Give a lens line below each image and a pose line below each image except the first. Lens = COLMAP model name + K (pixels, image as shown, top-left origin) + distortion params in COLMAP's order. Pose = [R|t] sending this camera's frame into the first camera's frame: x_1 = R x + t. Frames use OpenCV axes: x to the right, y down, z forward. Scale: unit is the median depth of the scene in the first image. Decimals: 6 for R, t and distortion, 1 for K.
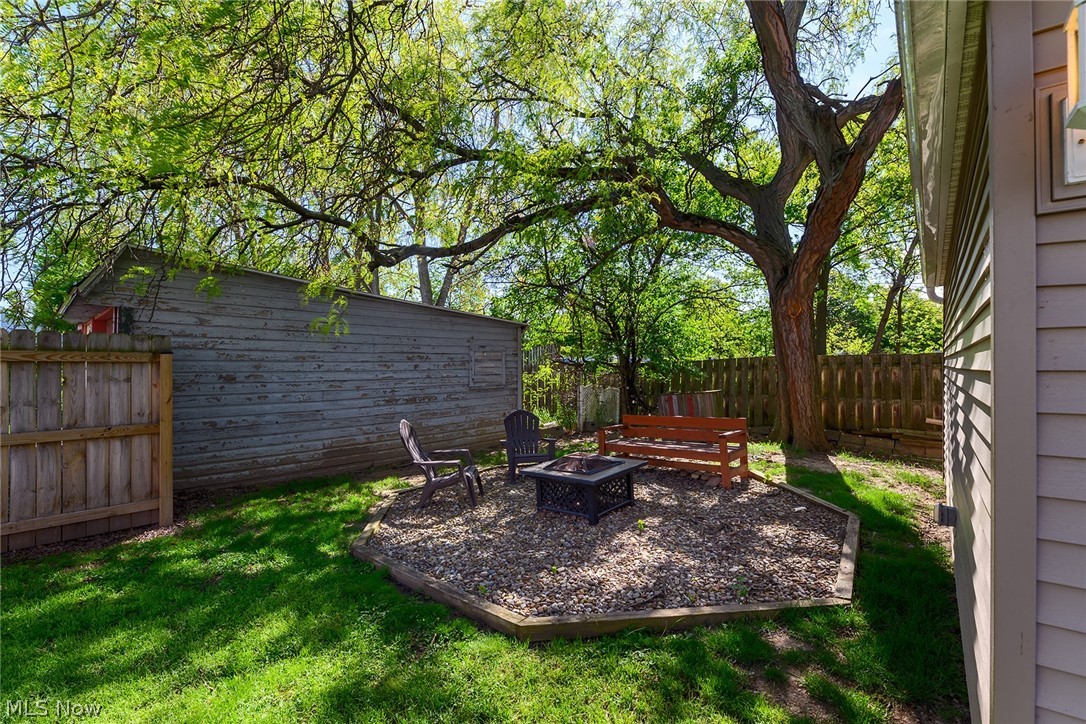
lens RADIAL K [[487.5, 0, 537.7], [0, 487.5, 361.1], [0, 0, 1]] dist [0.004411, 0.000098]
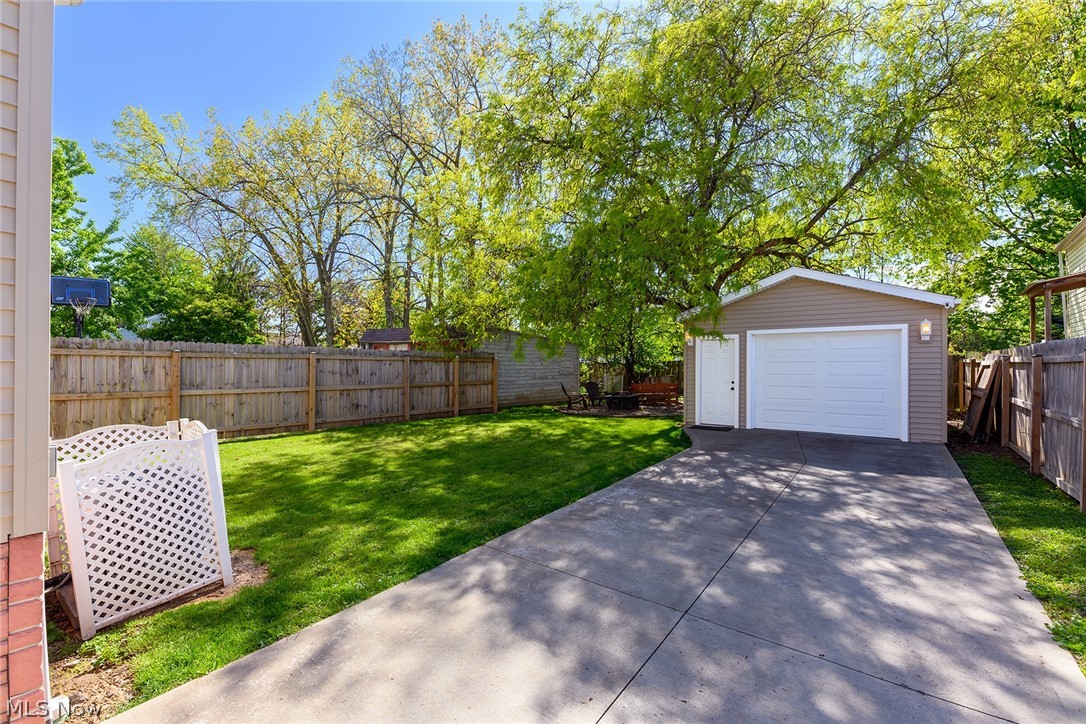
lens RADIAL K [[487.5, 0, 545.7], [0, 487.5, 364.7], [0, 0, 1]] dist [0.004411, 0.000098]
pose [[0.998434, -0.004571, 0.055752, -0.355503], [0.004751, 0.999984, -0.003097, 0.022031], [-0.055737, 0.003357, 0.998440, -1.293093]]
